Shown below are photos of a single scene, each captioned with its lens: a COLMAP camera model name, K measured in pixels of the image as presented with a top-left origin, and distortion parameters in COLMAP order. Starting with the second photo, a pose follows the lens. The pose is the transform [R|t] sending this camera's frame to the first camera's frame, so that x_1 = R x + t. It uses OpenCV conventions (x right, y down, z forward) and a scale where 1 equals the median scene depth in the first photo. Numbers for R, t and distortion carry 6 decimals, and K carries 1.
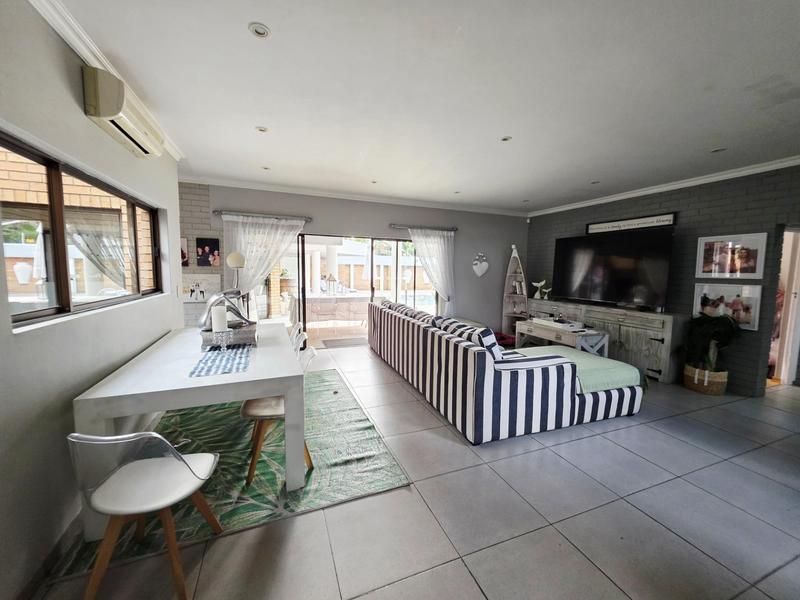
lens RADIAL K [[320.4, 0, 404.9], [0, 320.4, 299.0], [0, 0, 1]] dist [0.009797, -0.001167]
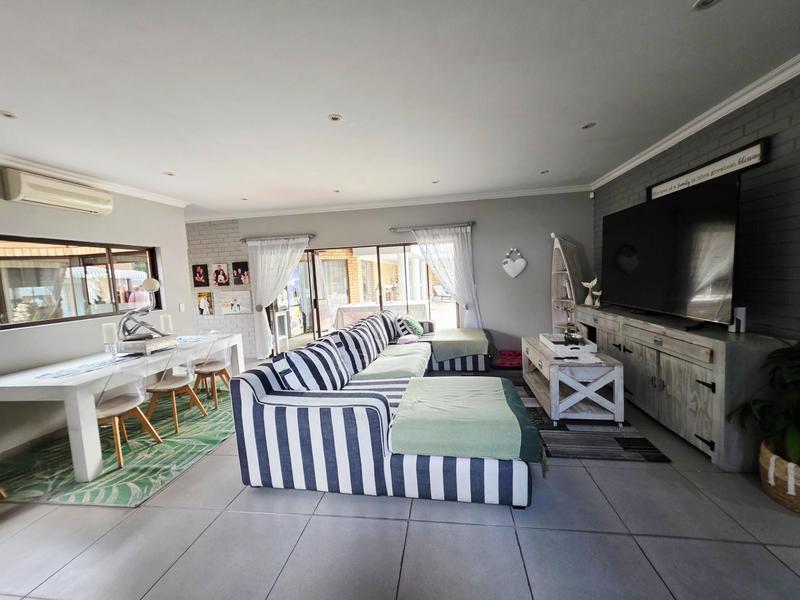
lens RADIAL K [[320.4, 0, 403.0], [0, 320.4, 301.1], [0, 0, 1]] dist [0.009797, -0.001167]
pose [[0.862266, -0.020493, -0.506040, 0.561822], [0.019711, 0.999782, -0.006902, -0.017254], [0.506071, -0.004023, 0.862482, 0.250872]]
